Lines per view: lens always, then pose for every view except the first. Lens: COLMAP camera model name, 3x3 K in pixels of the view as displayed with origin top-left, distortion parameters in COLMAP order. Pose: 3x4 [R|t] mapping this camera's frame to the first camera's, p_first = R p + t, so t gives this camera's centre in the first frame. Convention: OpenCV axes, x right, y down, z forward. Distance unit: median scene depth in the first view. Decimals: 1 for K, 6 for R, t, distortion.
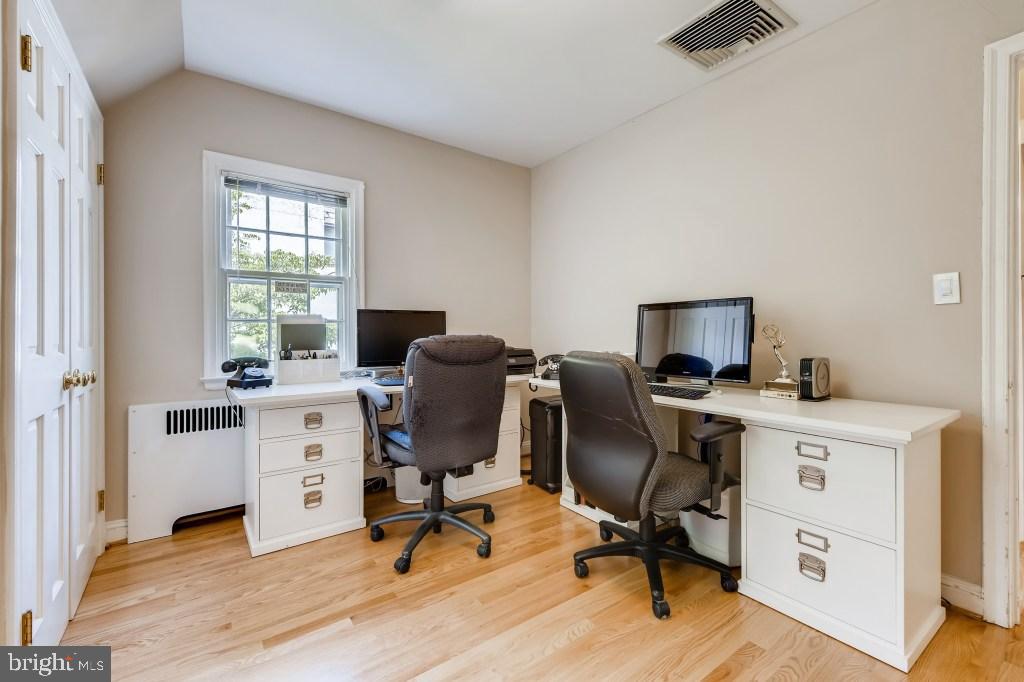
lens RADIAL K [[440.7, 0, 516.0], [0, 440.7, 337.3], [0, 0, 1]] dist [-0.004887, -0.000535]
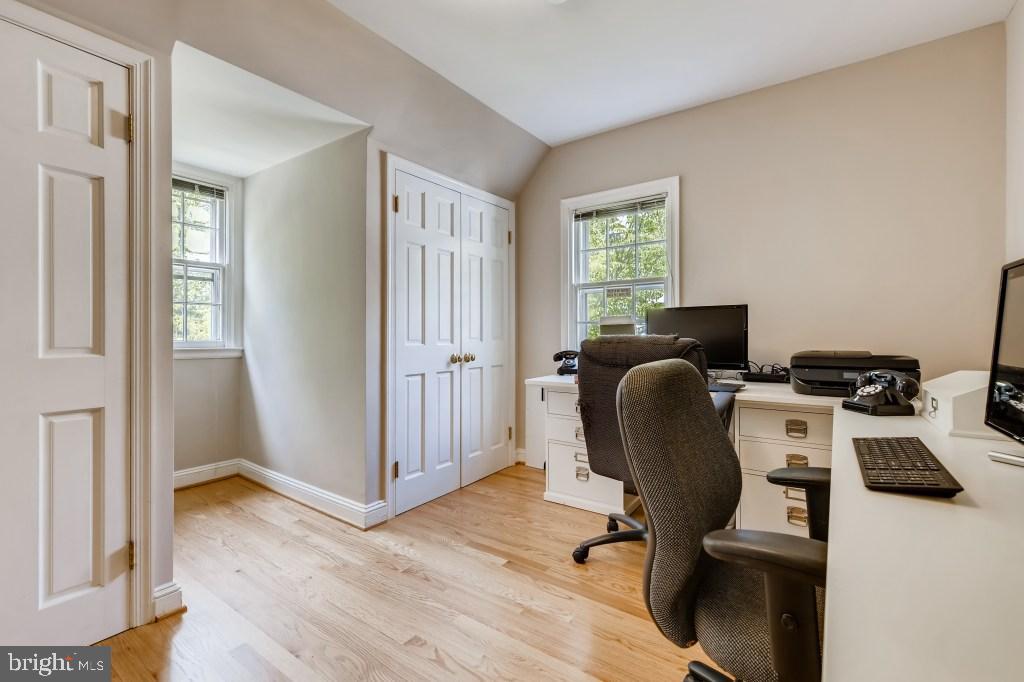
lens RADIAL K [[440.7, 0, 513.0], [0, 440.7, 336.5], [0, 0, 1]] dist [-0.004887, -0.000535]
pose [[0.298426, 0.007507, -0.954403, 0.559448], [-0.004849, 0.999968, 0.006349, -0.005253], [0.954421, 0.002733, 0.298453, 0.436168]]
